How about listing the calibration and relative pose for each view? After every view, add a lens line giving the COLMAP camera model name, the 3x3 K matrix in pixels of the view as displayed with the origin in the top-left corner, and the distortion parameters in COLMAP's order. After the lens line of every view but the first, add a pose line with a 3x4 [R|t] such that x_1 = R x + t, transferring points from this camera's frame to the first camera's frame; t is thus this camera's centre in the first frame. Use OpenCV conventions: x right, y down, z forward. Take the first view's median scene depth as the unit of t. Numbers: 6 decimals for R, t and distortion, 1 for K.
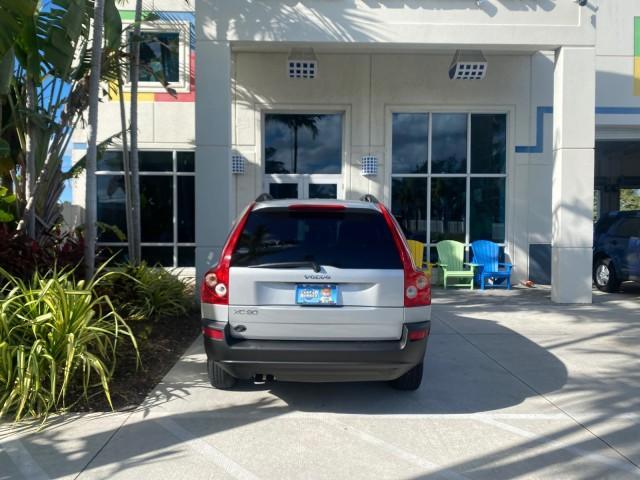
lens RADIAL K [[493.6, 0, 319.7], [0, 493.6, 246.9], [0, 0, 1]] dist [0.021980, -0.021398]
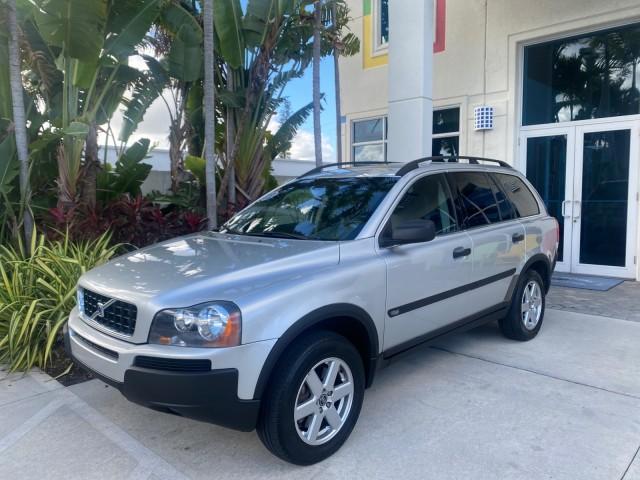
lens RADIAL K [[493.6, 0, 323.2], [0, 493.6, 234.1], [0, 0, 1]] dist [0.021980, -0.021398]
pose [[0.696592, 0.043827, -0.716128, 0.277803], [-0.019090, 0.998911, 0.042565, -0.008644], [0.717214, -0.015980, 0.696670, 0.285419]]
